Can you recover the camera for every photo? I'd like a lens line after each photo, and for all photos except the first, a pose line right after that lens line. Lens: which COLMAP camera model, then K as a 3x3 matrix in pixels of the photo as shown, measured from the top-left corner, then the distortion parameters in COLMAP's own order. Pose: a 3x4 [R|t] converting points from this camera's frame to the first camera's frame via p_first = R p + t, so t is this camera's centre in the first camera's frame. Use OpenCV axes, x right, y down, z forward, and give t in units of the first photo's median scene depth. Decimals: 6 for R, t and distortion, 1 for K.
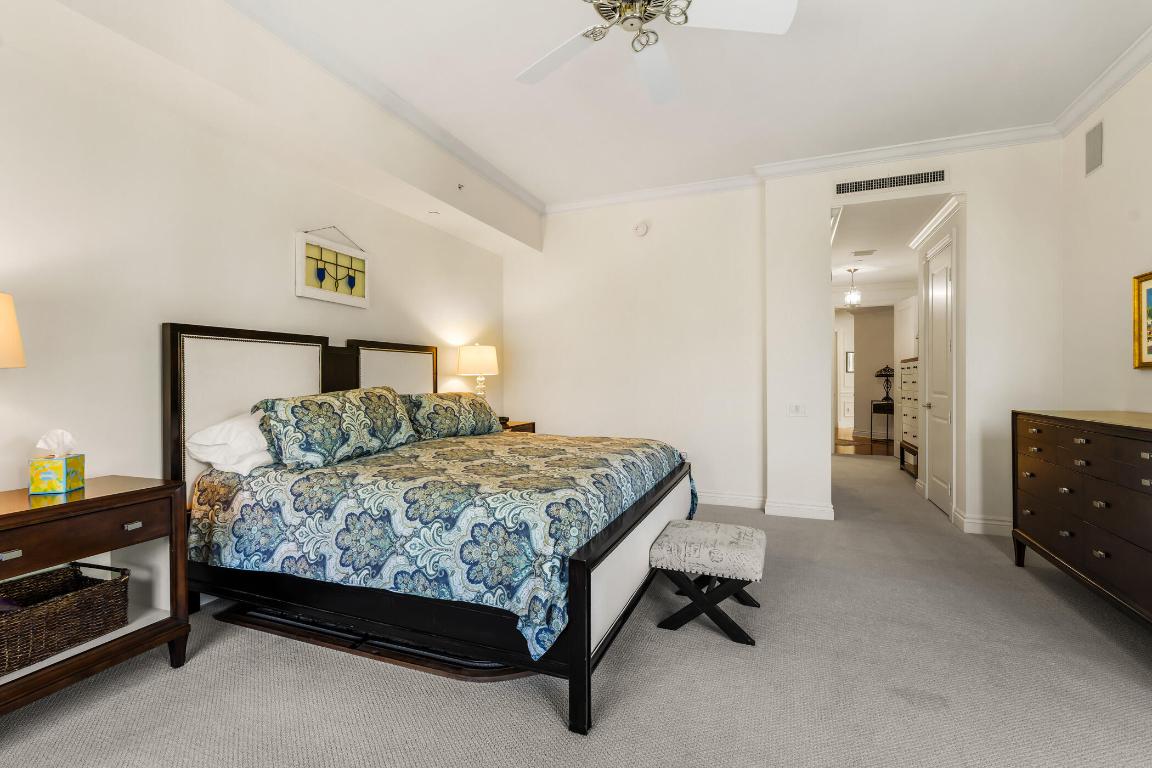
lens RADIAL K [[518.6, 0, 576.0], [0, 518.6, 384.0], [0, 0, 1]] dist [-0.002680, -0.000127]
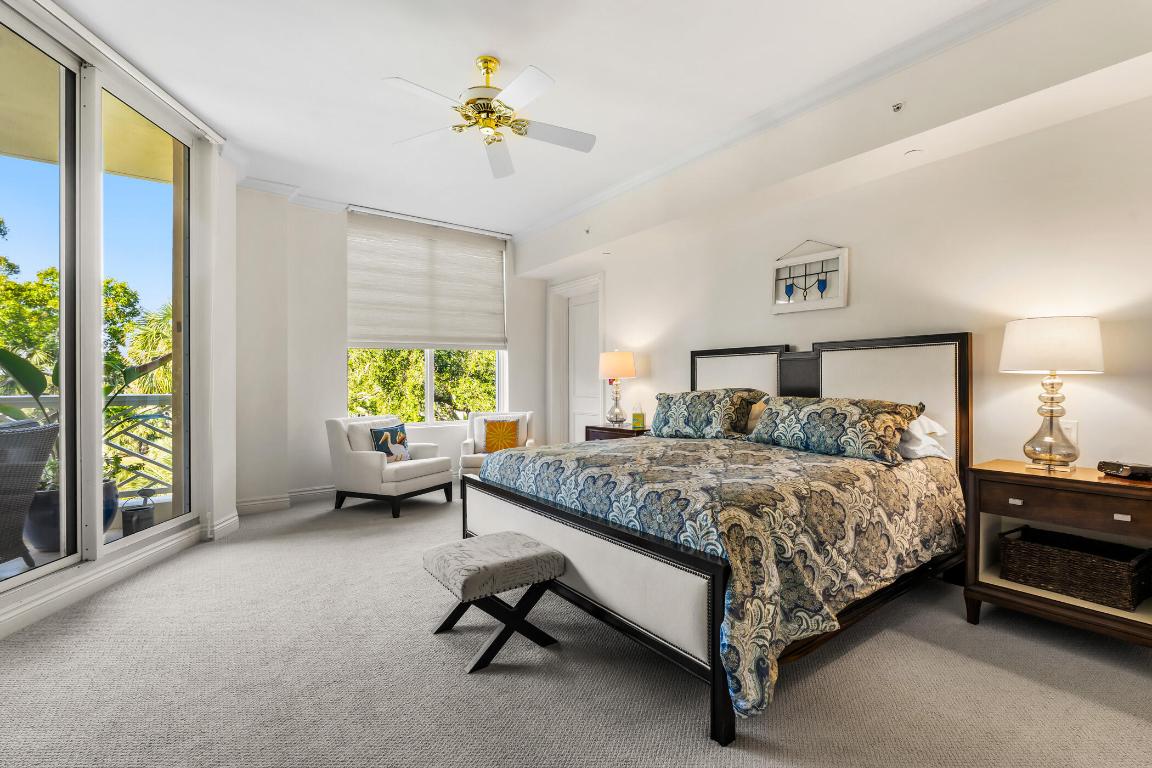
lens RADIAL K [[515.2, 0, 583.4], [0, 515.2, 389.3], [0, 0, 1]] dist [-0.003268, 0.000376]
pose [[-0.537634, 0.013328, -0.843073, 0.716792], [-0.004316, 0.999818, 0.018558, -0.011302], [0.843167, 0.013616, -0.537479, 1.230732]]
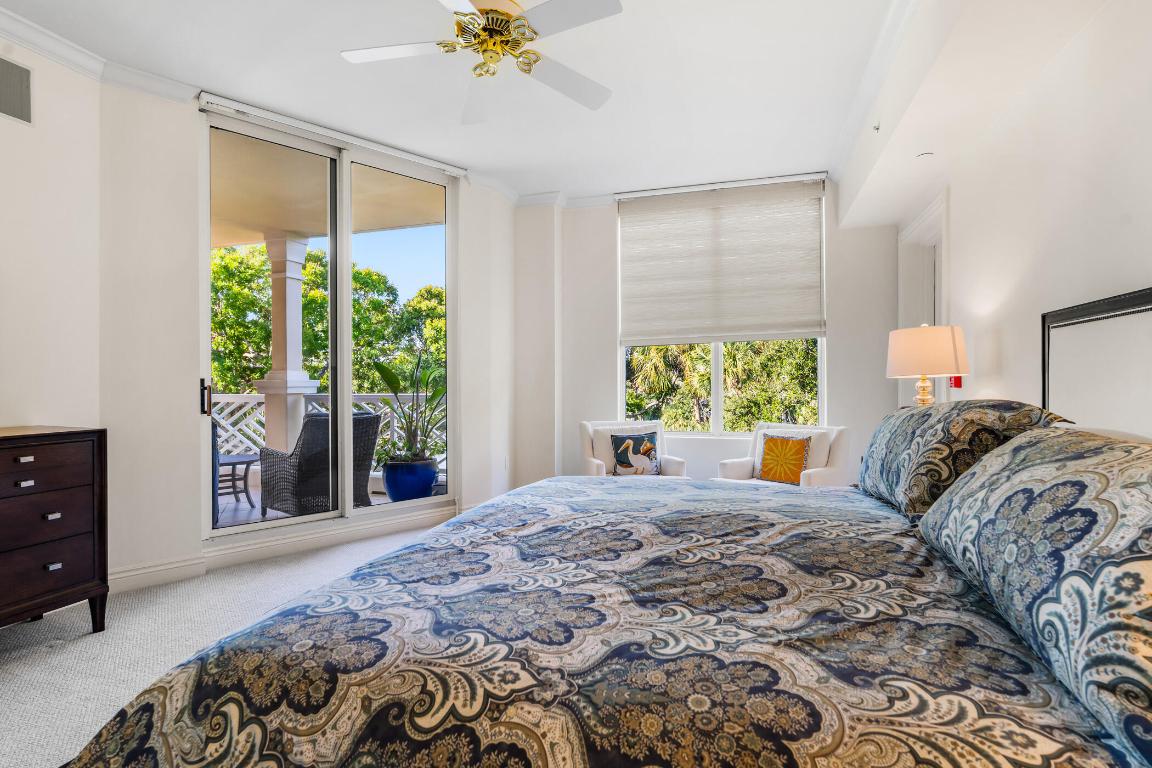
lens RADIAL K [[551.5, 0, 576.2], [0, 551.5, 385.6], [0, 0, 1]] dist [-0.002386, -0.000519]
pose [[-0.997409, 0.006286, -0.071665, 0.007769], [0.005442, 0.999914, 0.011954, -0.014096], [0.071734, 0.011533, -0.997357, 1.347110]]
